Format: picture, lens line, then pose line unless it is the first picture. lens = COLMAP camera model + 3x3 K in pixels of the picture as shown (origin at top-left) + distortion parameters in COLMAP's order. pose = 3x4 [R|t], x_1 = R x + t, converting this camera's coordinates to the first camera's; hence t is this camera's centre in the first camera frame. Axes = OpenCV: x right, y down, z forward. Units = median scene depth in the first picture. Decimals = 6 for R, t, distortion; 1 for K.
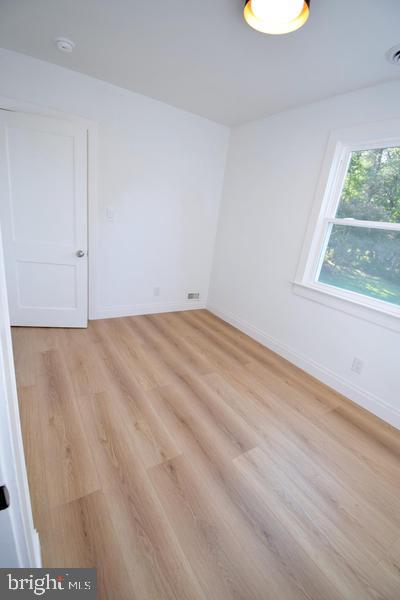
lens RADIAL K [[263.0, 0, 200.0], [0, 263.0, 300.0], [0, 0, 1]] dist [0.013200, -0.018624]
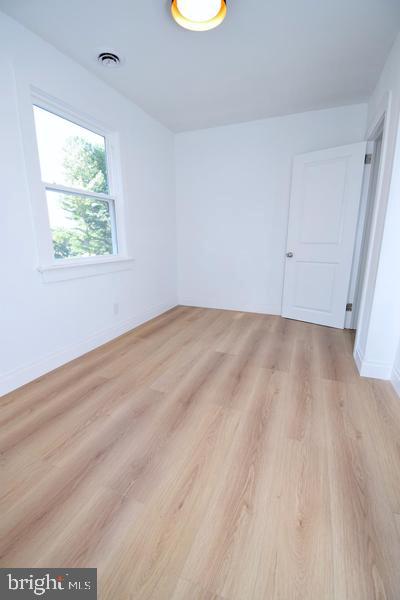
lens RADIAL K [[263.0, 0, 200.0], [0, 263.0, 300.0], [0, 0, 1]] dist [0.013200, -0.018624]
pose [[-0.572205, -0.307215, 0.760395, -0.658141], [0.185197, 0.854832, 0.484732, -0.364866], [-0.798927, 0.418188, -0.432244, 1.343374]]
